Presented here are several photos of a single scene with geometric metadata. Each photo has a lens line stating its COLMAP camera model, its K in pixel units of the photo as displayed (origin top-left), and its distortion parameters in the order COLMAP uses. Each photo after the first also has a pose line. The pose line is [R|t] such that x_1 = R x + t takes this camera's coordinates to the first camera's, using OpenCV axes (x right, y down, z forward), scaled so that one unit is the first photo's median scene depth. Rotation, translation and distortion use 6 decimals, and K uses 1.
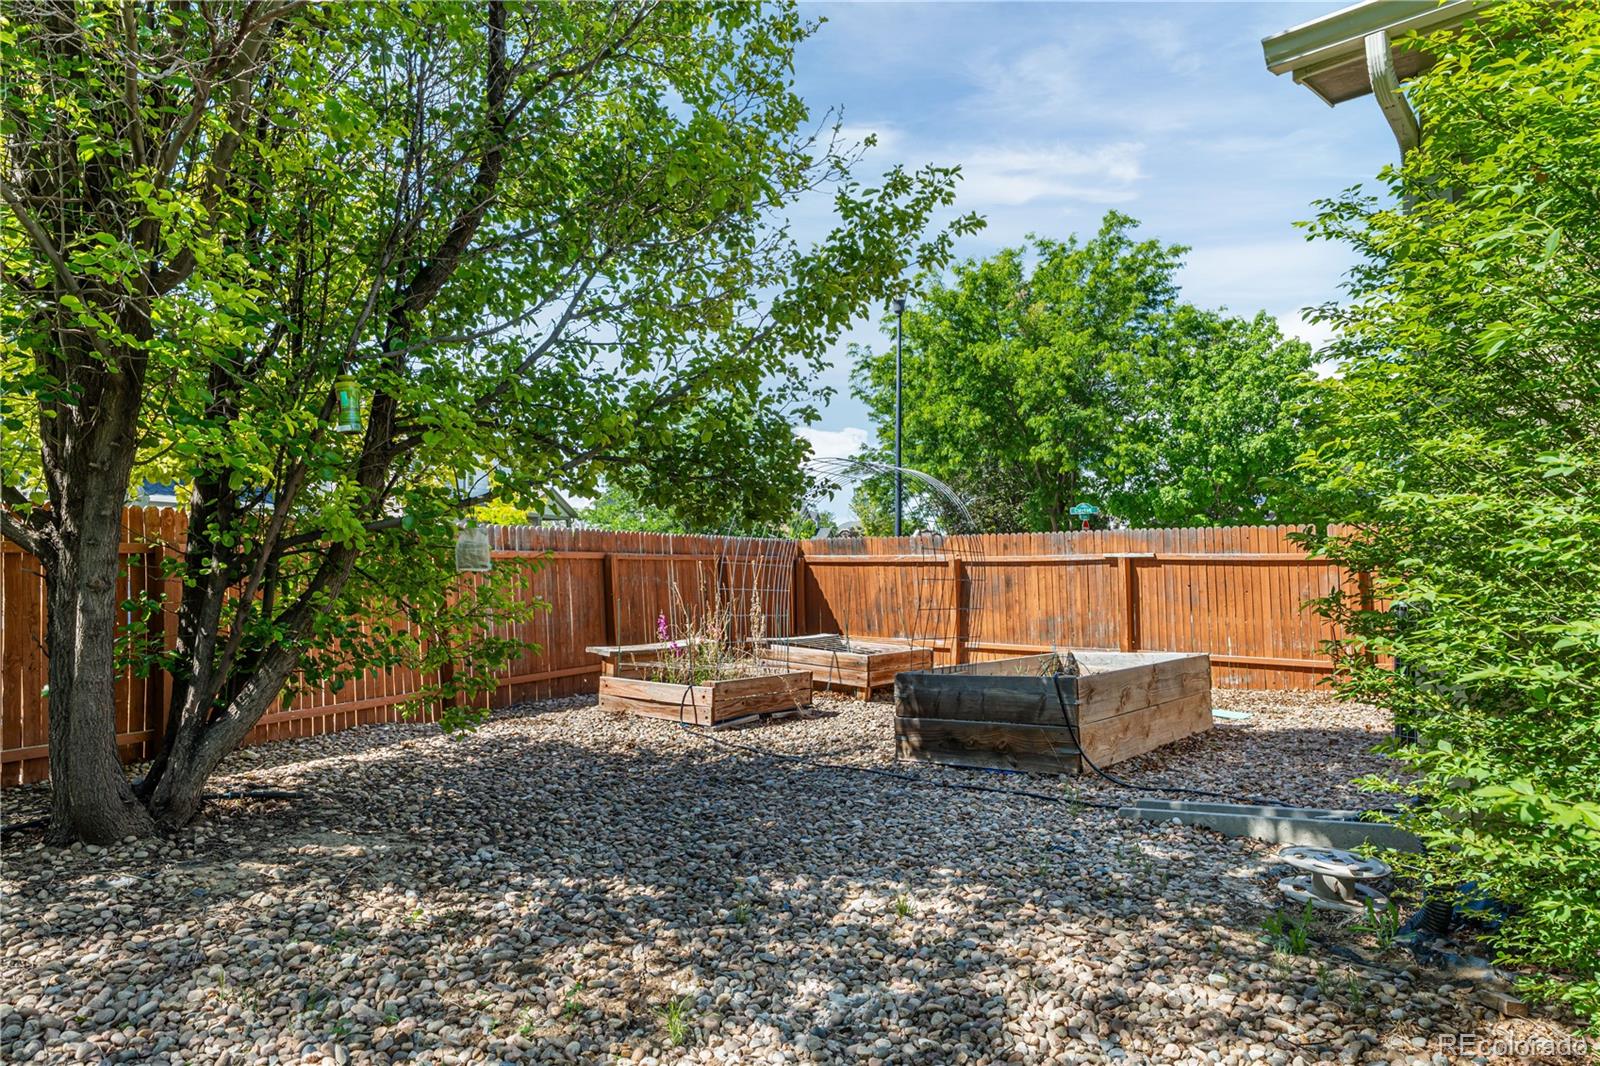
lens RADIAL K [[1010.9, 0, 801.9], [0, 1010.9, 527.8], [0, 0, 1]] dist [0.006470, 0.000484]
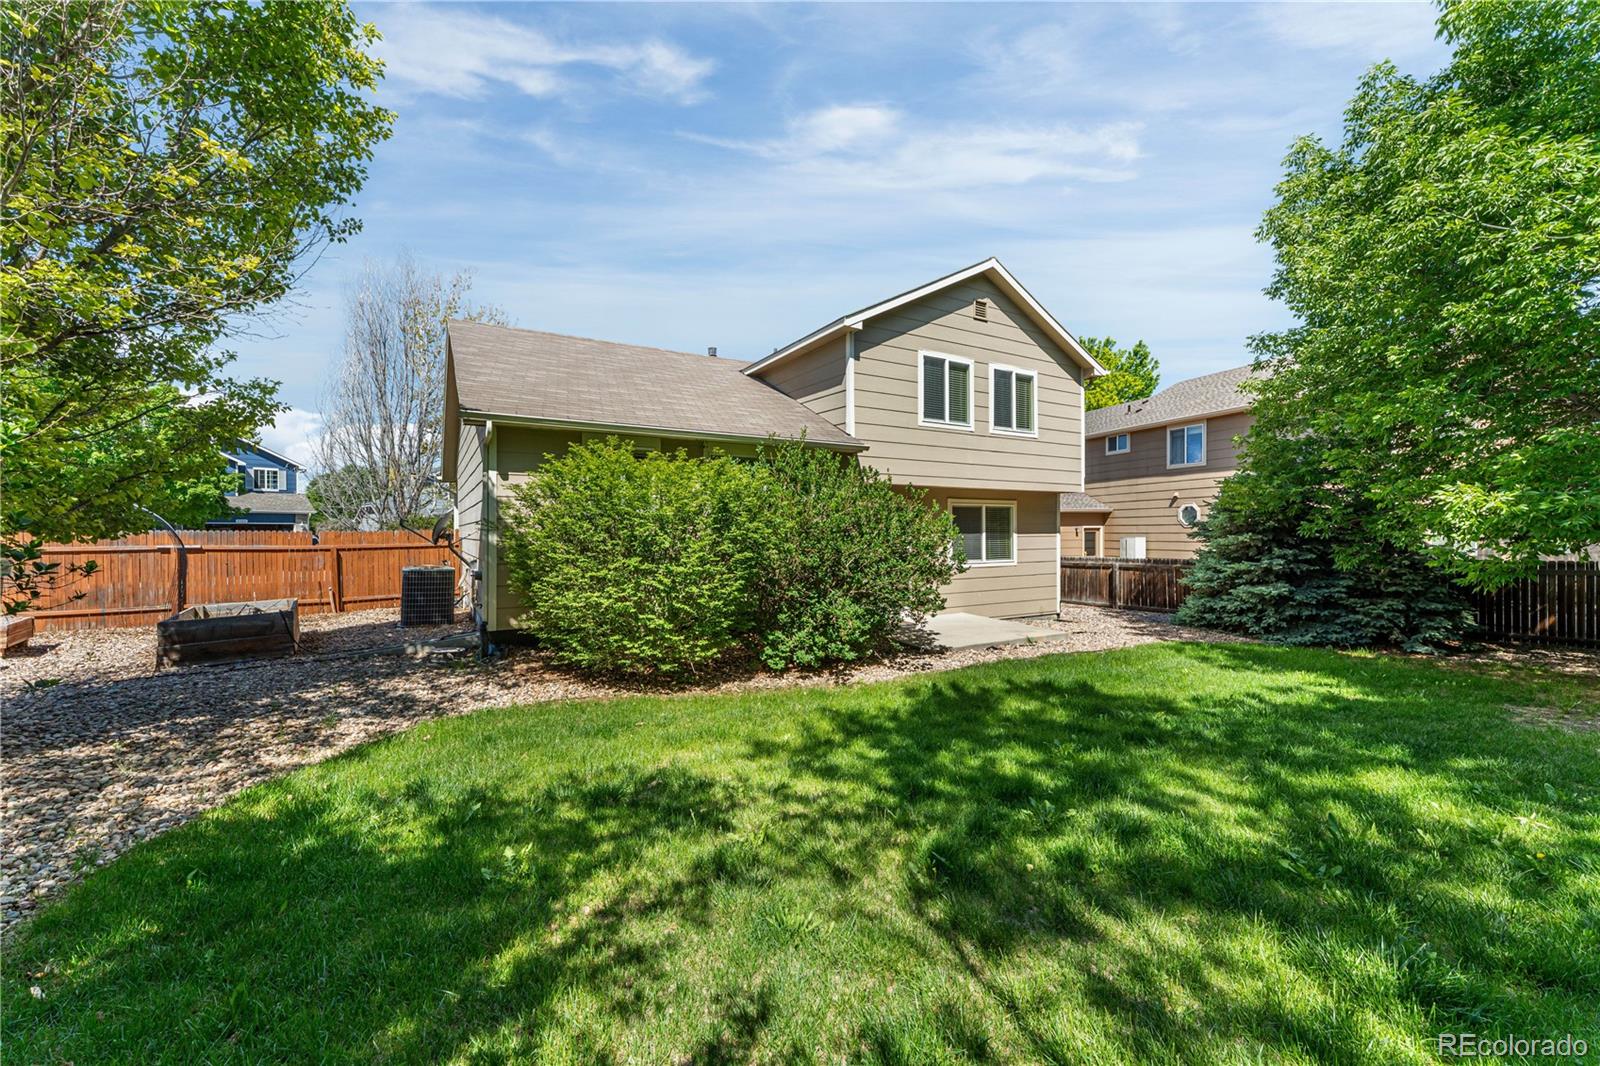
lens RADIAL K [[631.5, 0, 799.3], [0, 631.5, 536.3], [0, 0, 1]] dist [-0.000021, -0.000014]
pose [[0.247672, 0.002892, 0.968840, -0.935290], [-0.034445, 0.999390, 0.005822, -0.067220], [-0.968232, -0.034813, 0.247620, -0.468030]]
